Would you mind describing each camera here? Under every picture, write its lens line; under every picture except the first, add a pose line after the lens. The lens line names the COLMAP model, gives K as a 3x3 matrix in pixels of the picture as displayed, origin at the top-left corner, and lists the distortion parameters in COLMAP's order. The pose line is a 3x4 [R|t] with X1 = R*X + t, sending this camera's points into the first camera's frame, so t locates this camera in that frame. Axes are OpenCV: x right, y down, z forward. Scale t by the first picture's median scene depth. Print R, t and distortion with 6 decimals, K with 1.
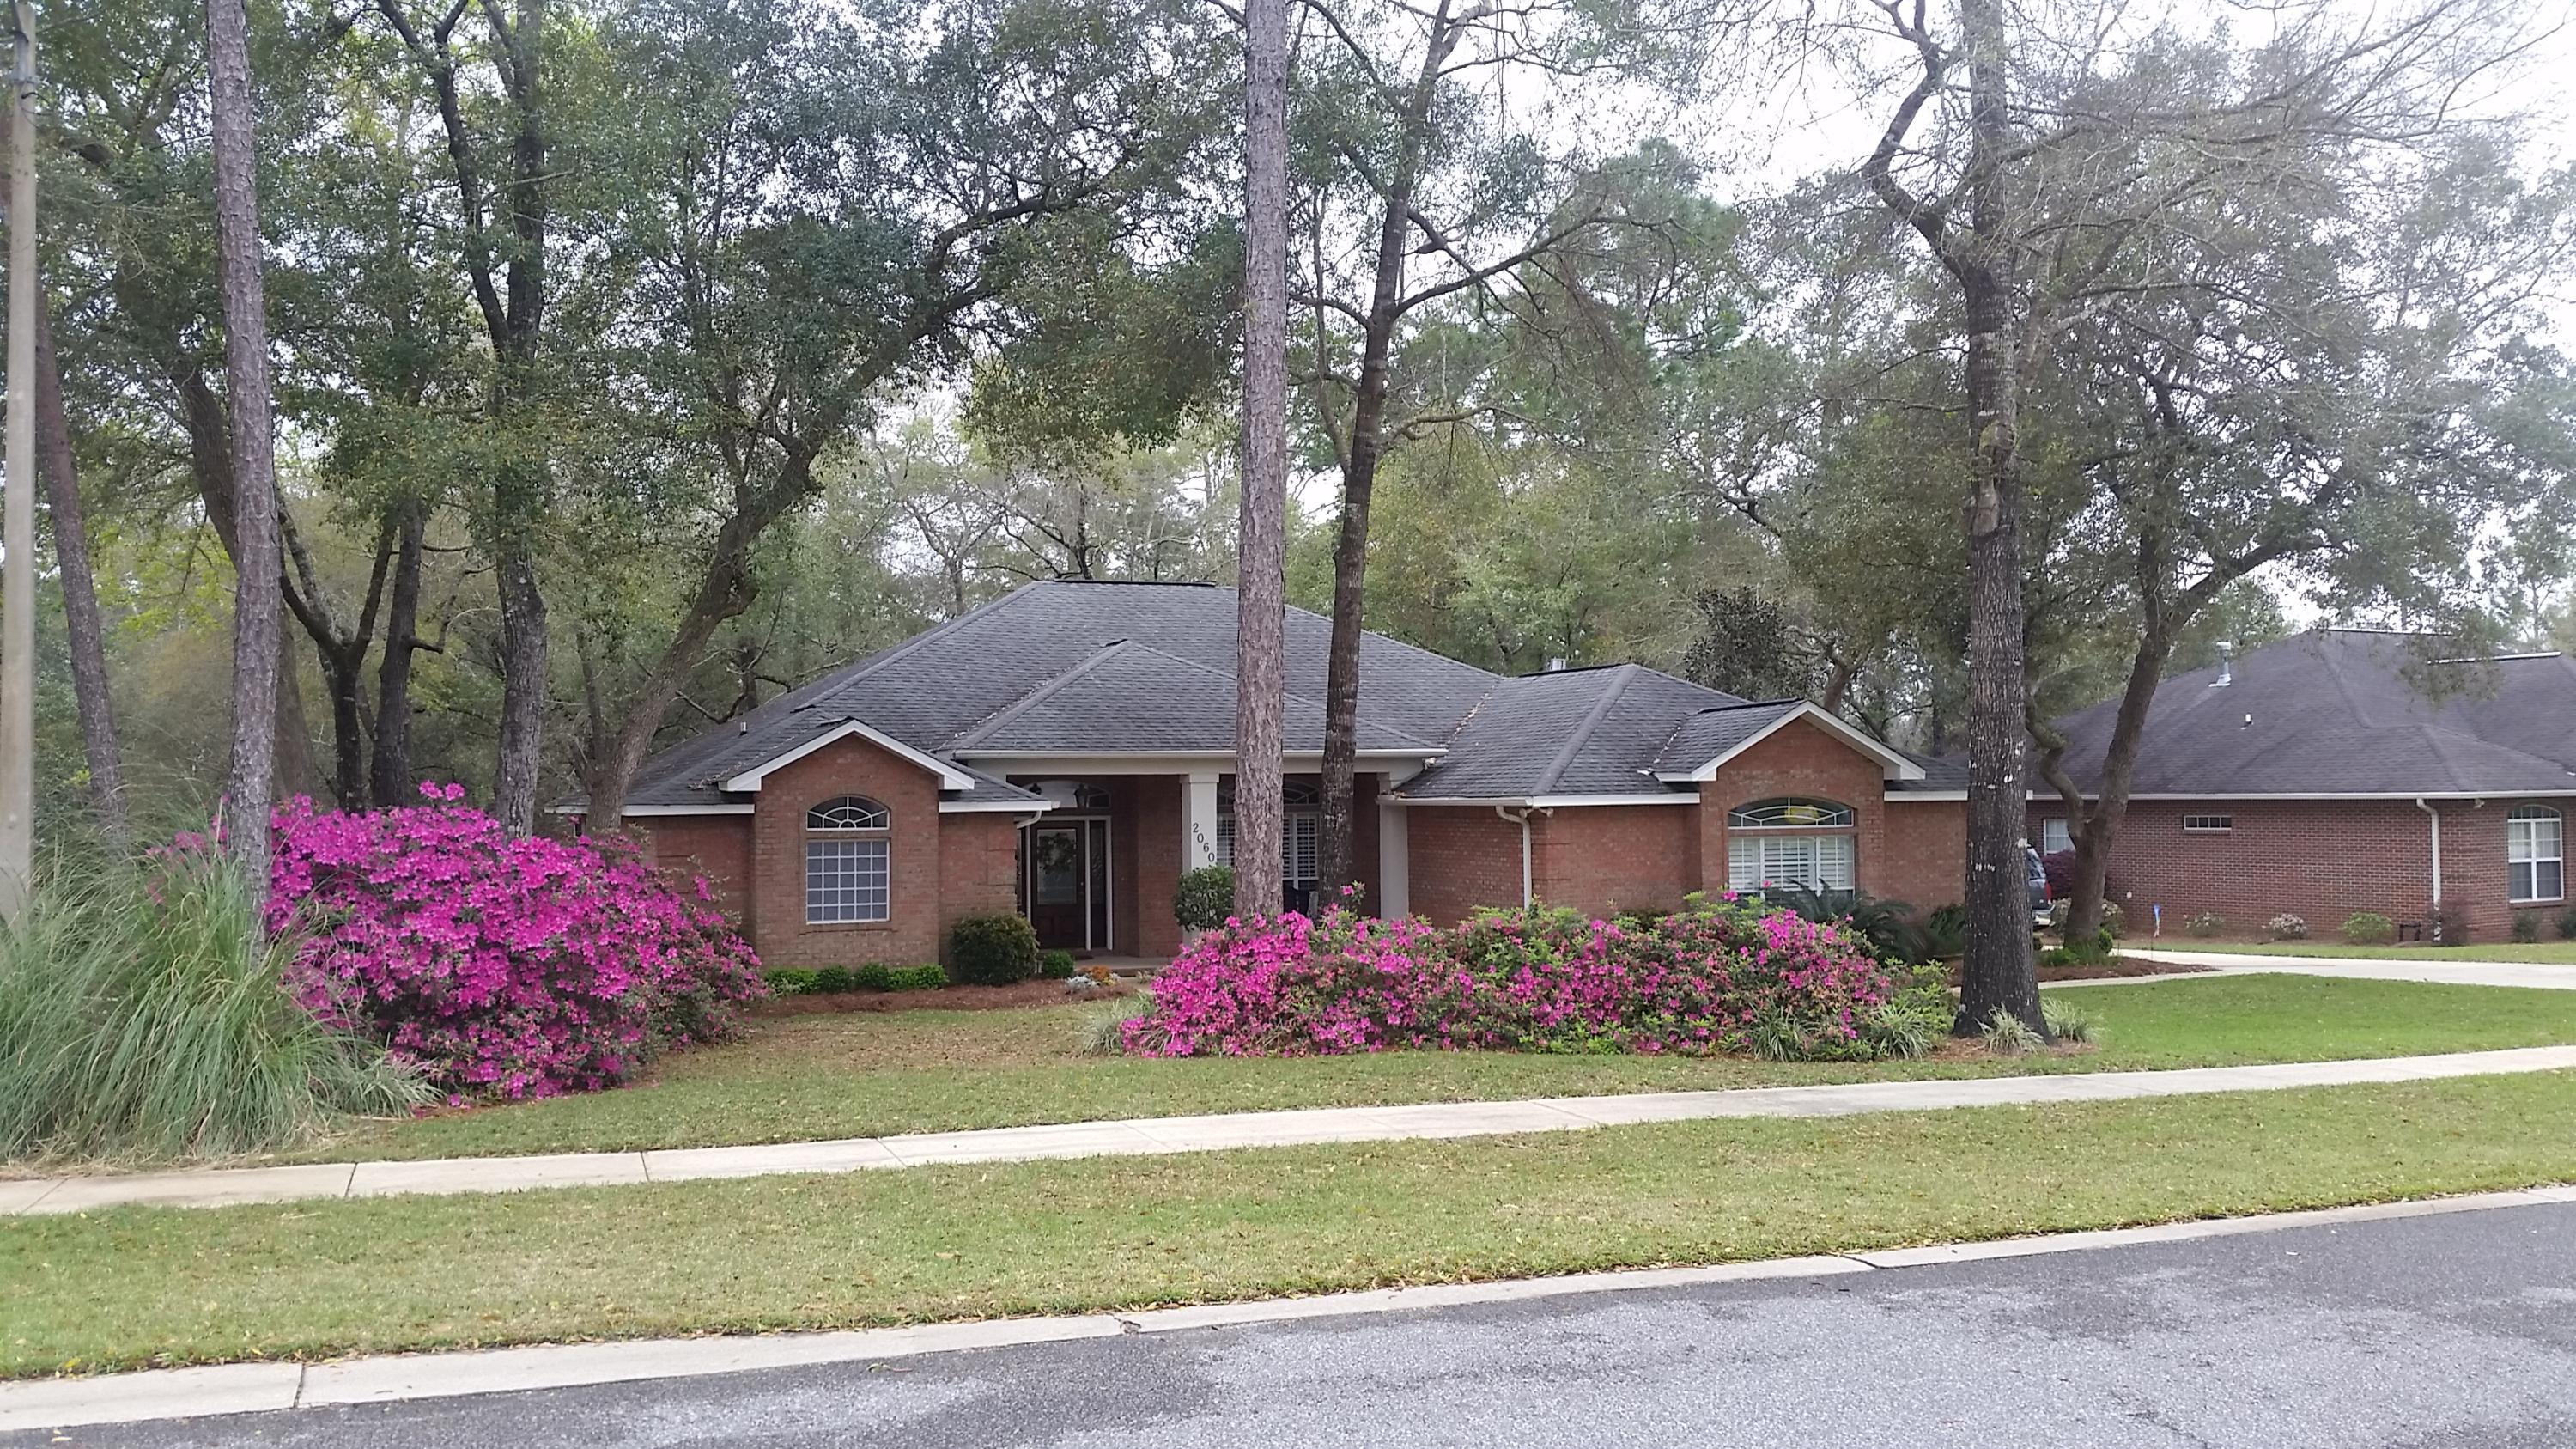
lens RADIAL K [[2112.5, 0, 1288.0], [0, 2112.5, 724.5], [0, 0, 1]] dist [0.144950, -0.296825]
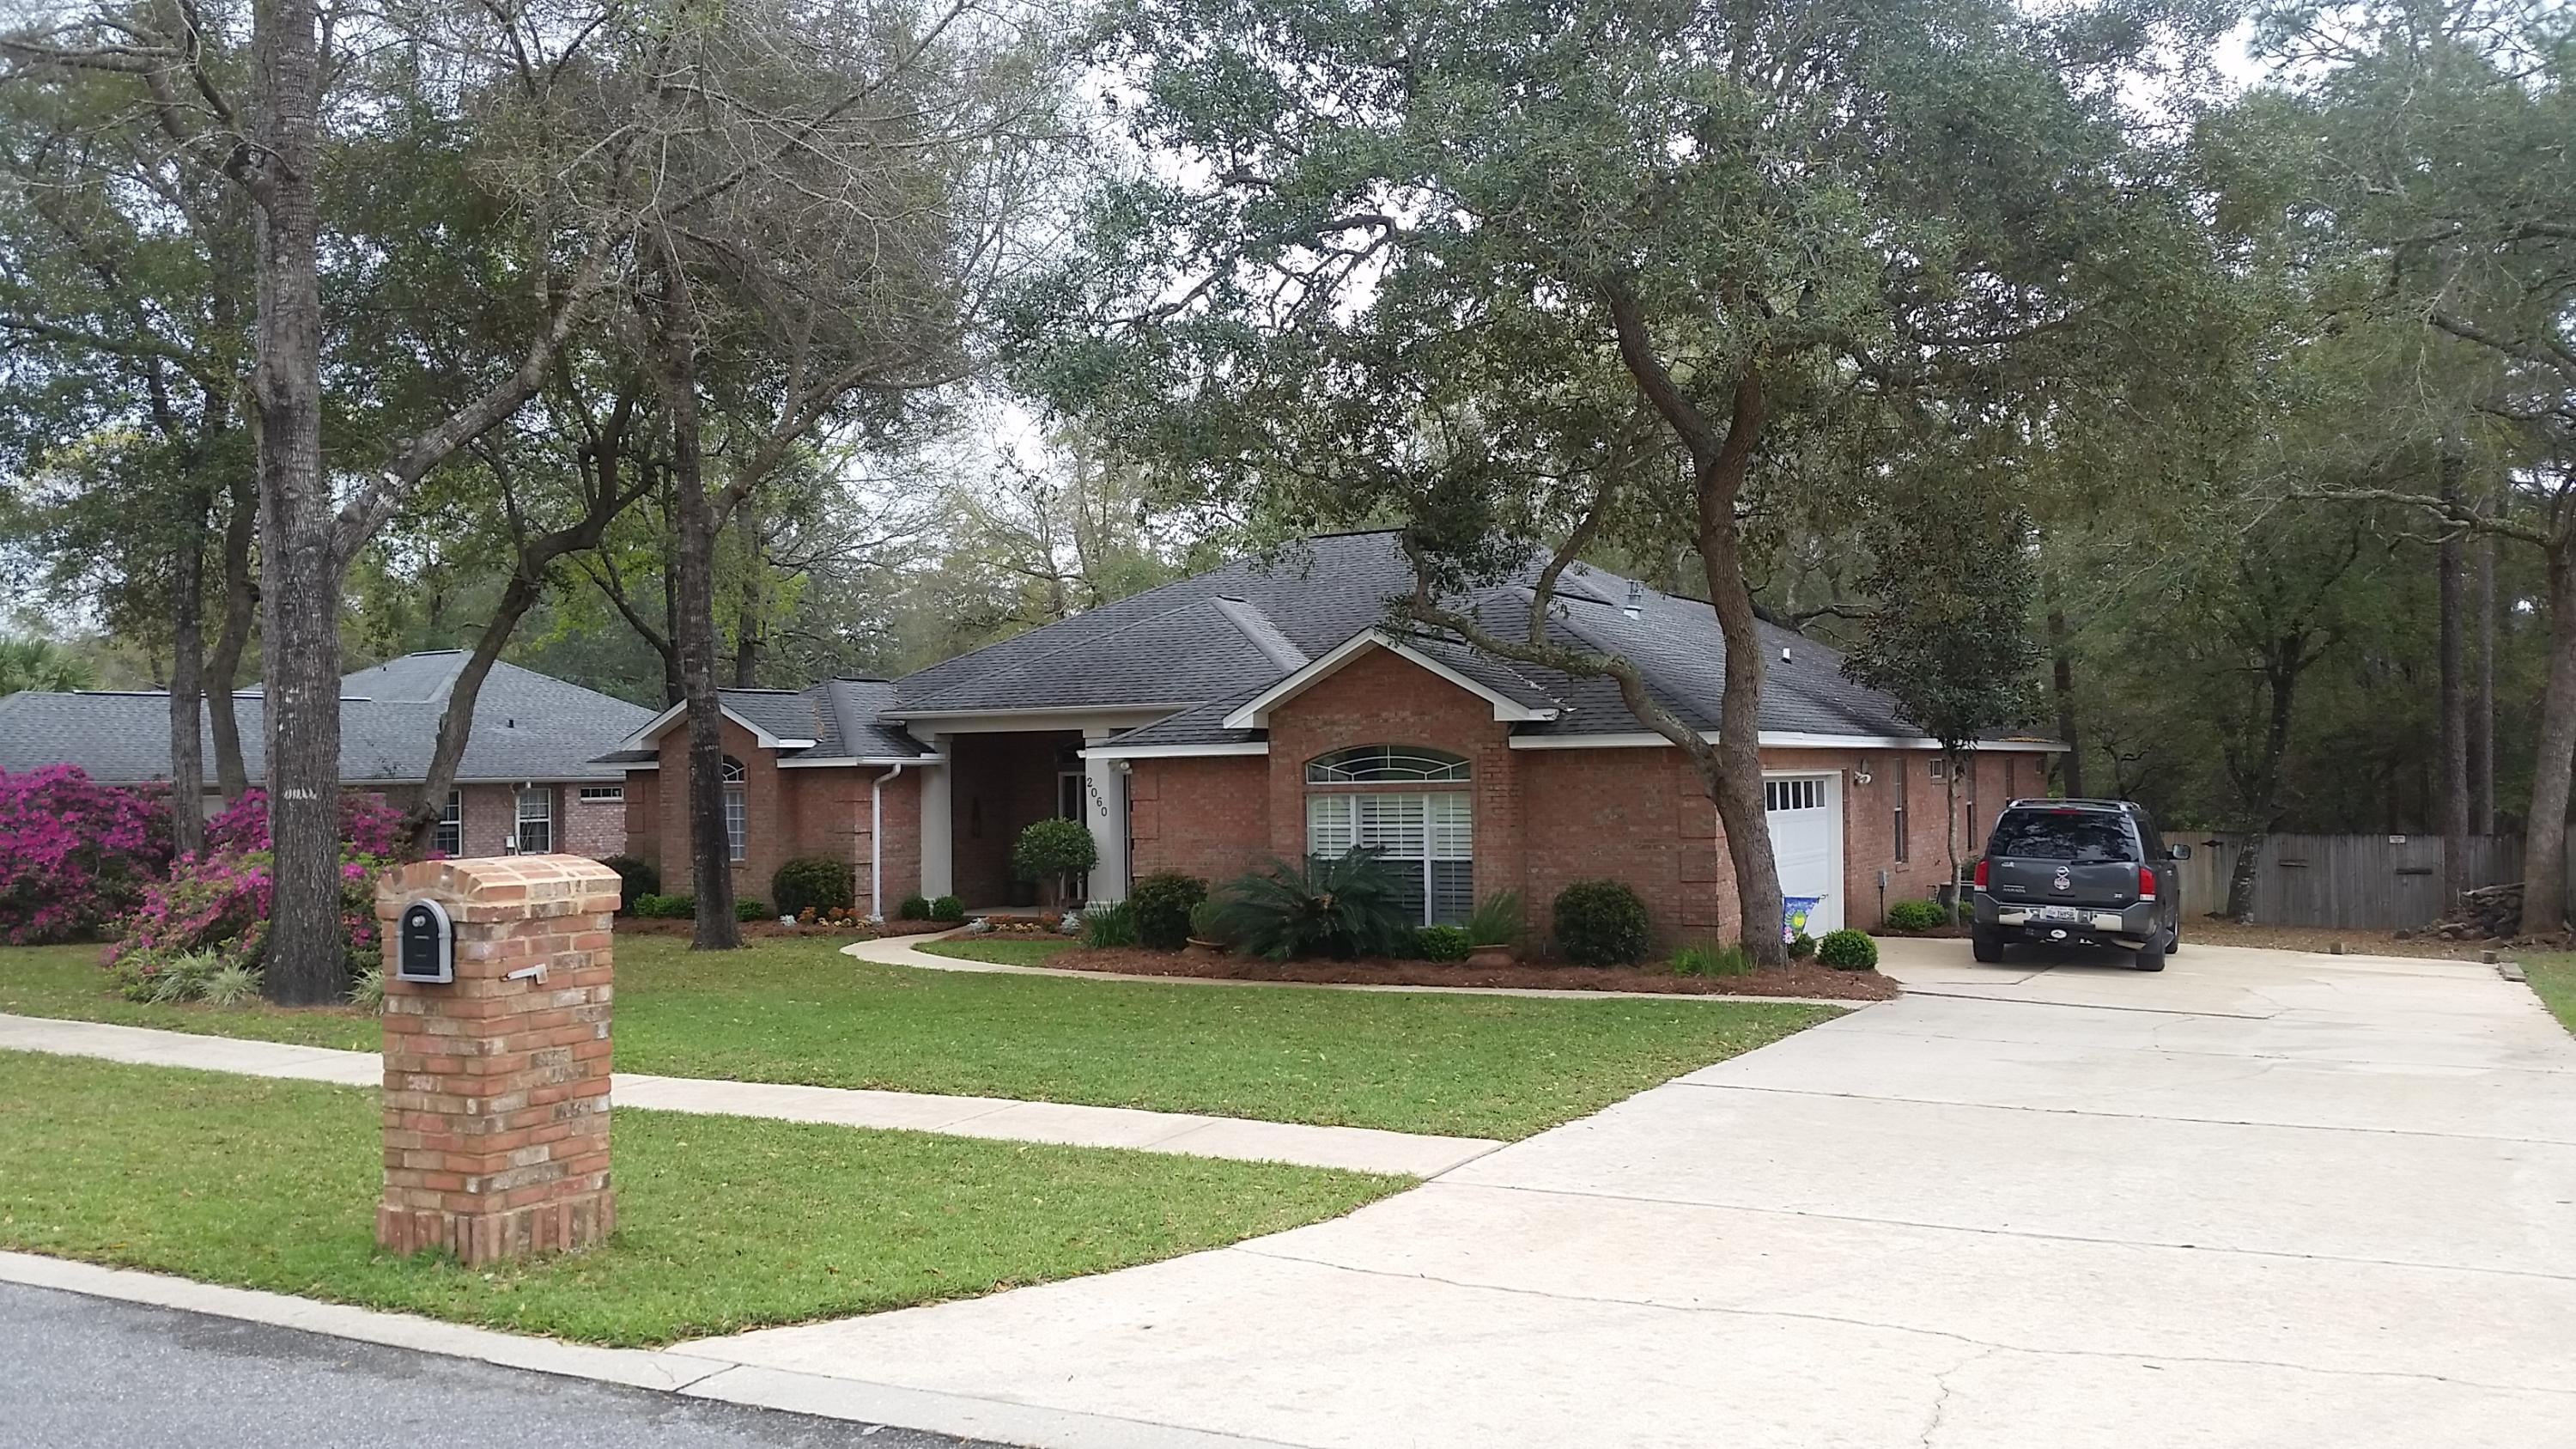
lens RADIAL K [[2112.5, 0, 1288.0], [0, 2112.5, 724.5], [0, 0, 1]] dist [0.144950, -0.296825]
pose [[0.645467, -0.018714, -0.763559, 0.854218], [0.033393, 0.999435, 0.003734, 0.022120], [0.763058, -0.027908, 0.645727, 0.451327]]
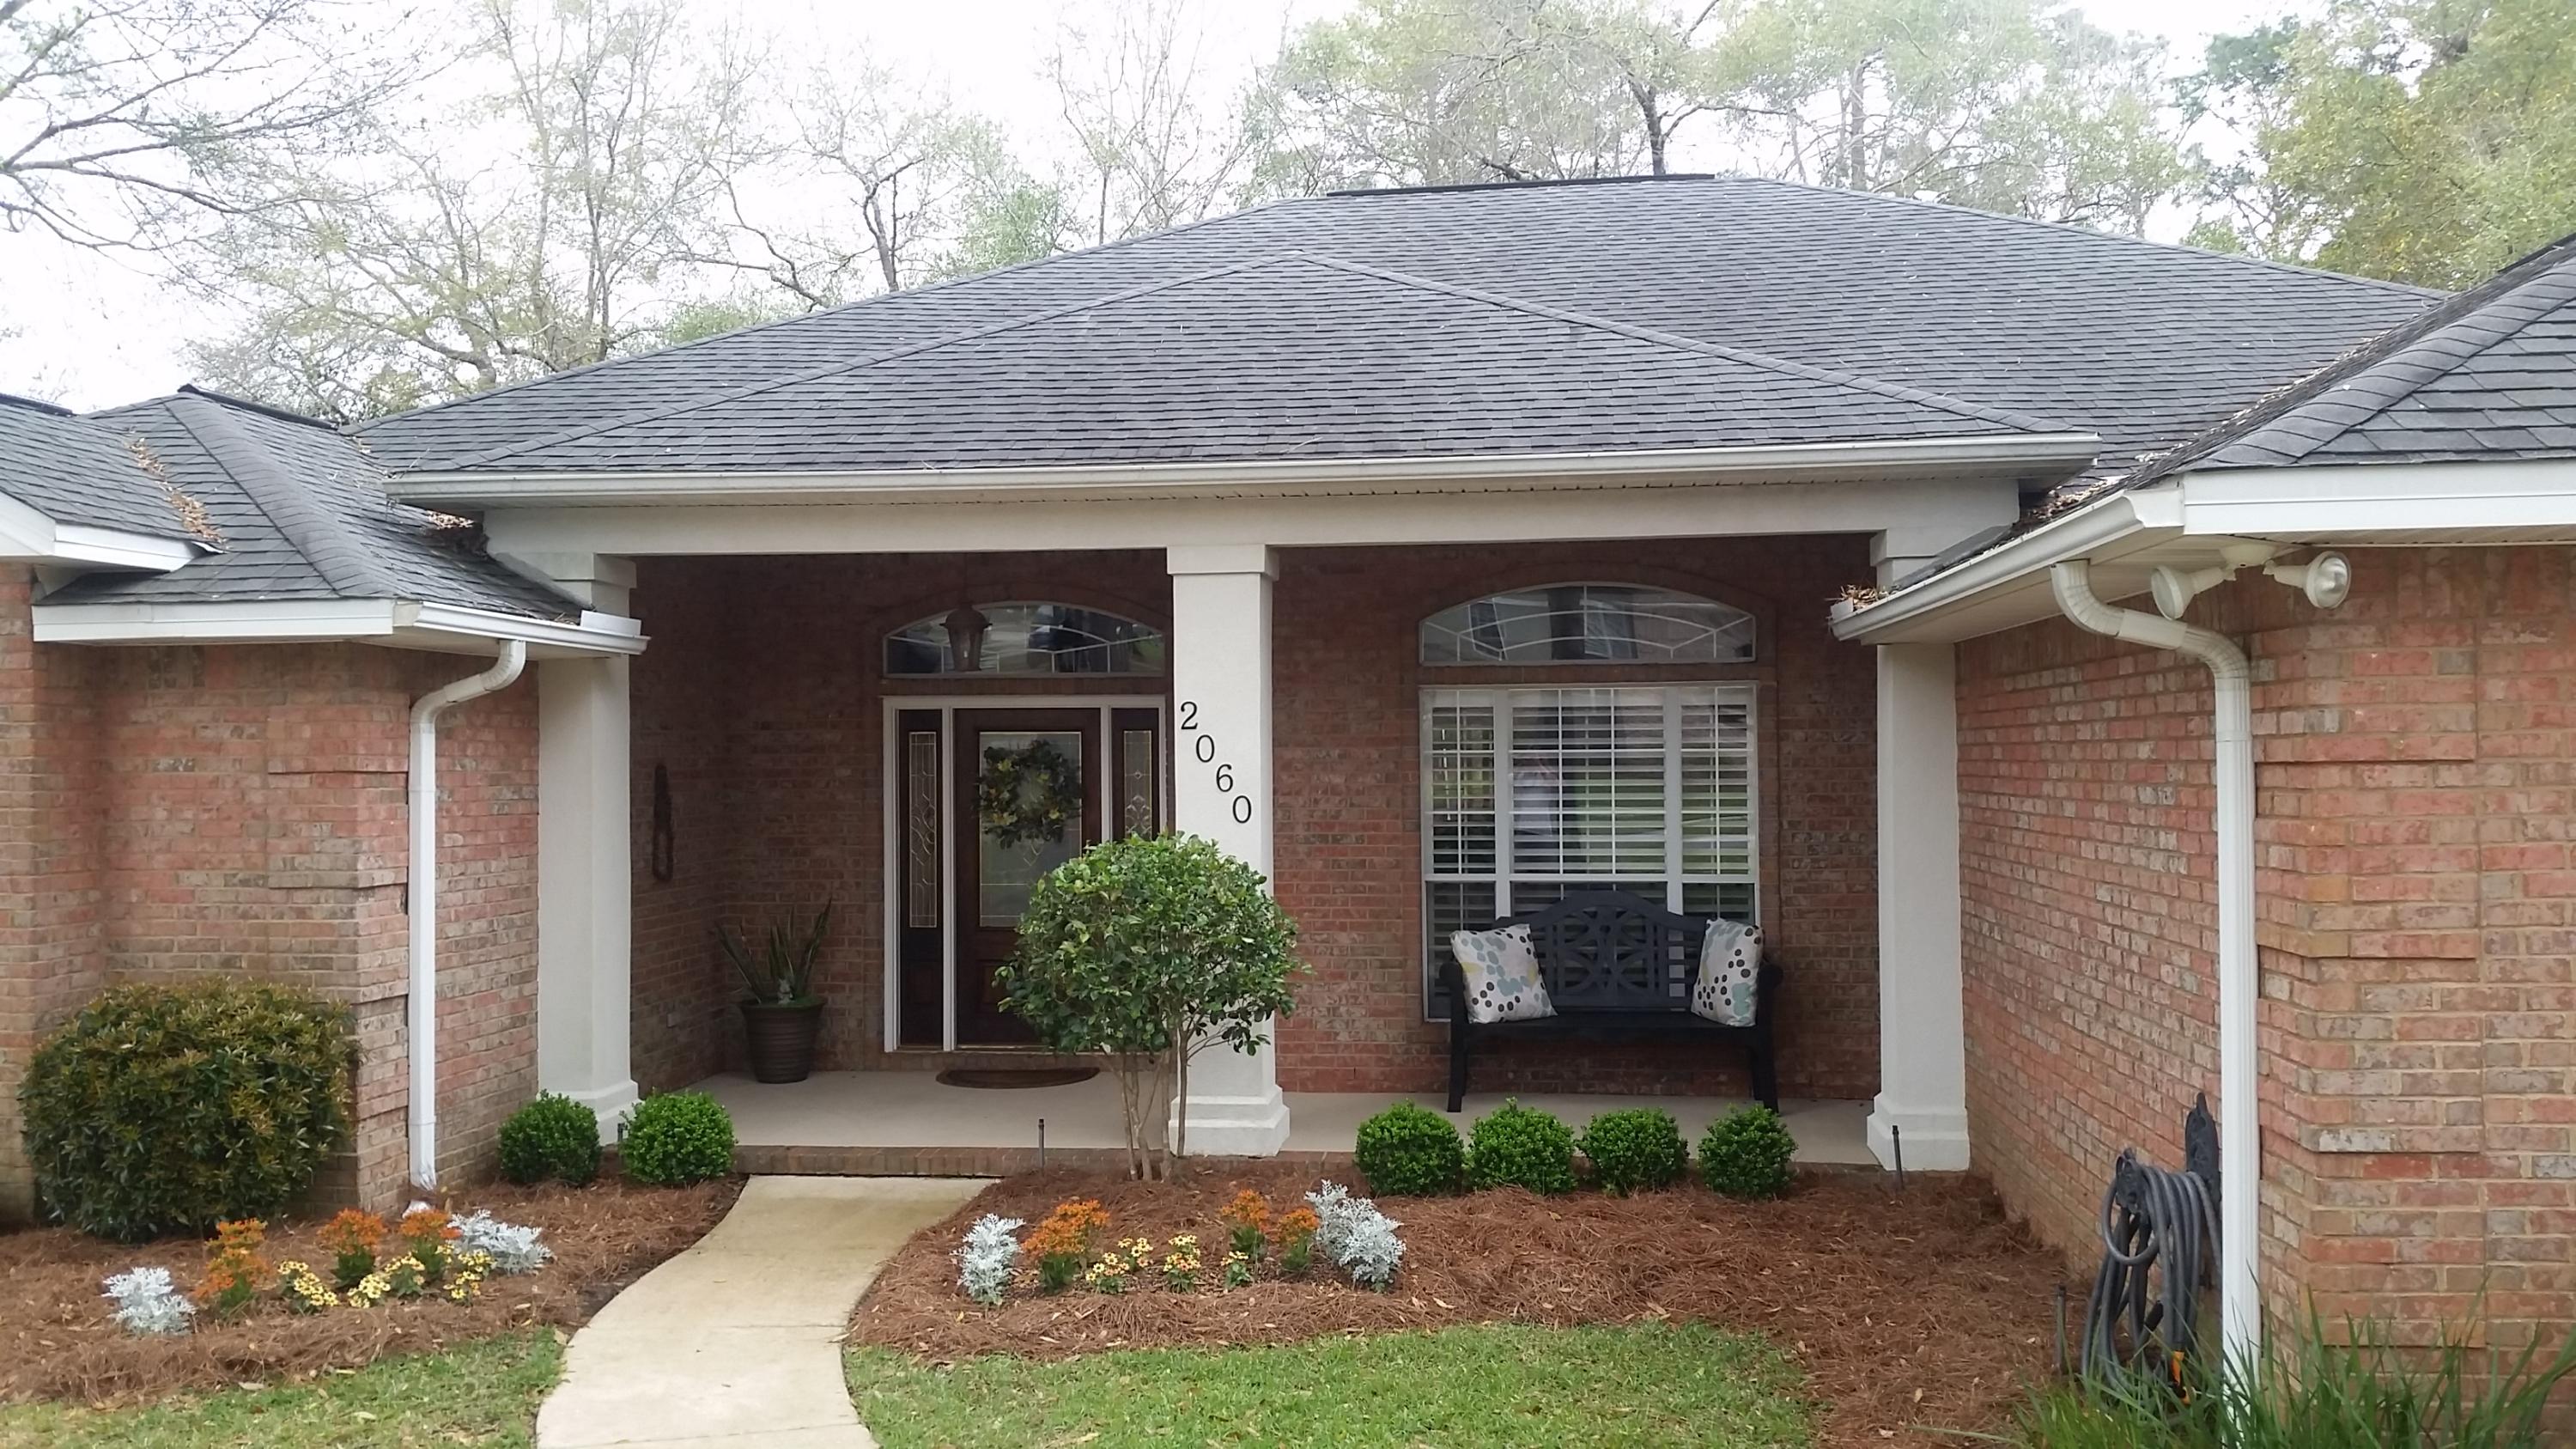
lens RADIAL K [[2112.5, 0, 1288.0], [0, 2112.5, 724.5], [0, 0, 1]] dist [0.144950, -0.296825]
pose [[0.878223, -0.004201, -0.478232, 0.130493], [0.014432, 0.999739, 0.017721, 0.048256], [0.478033, -0.022464, 0.878055, 0.785973]]
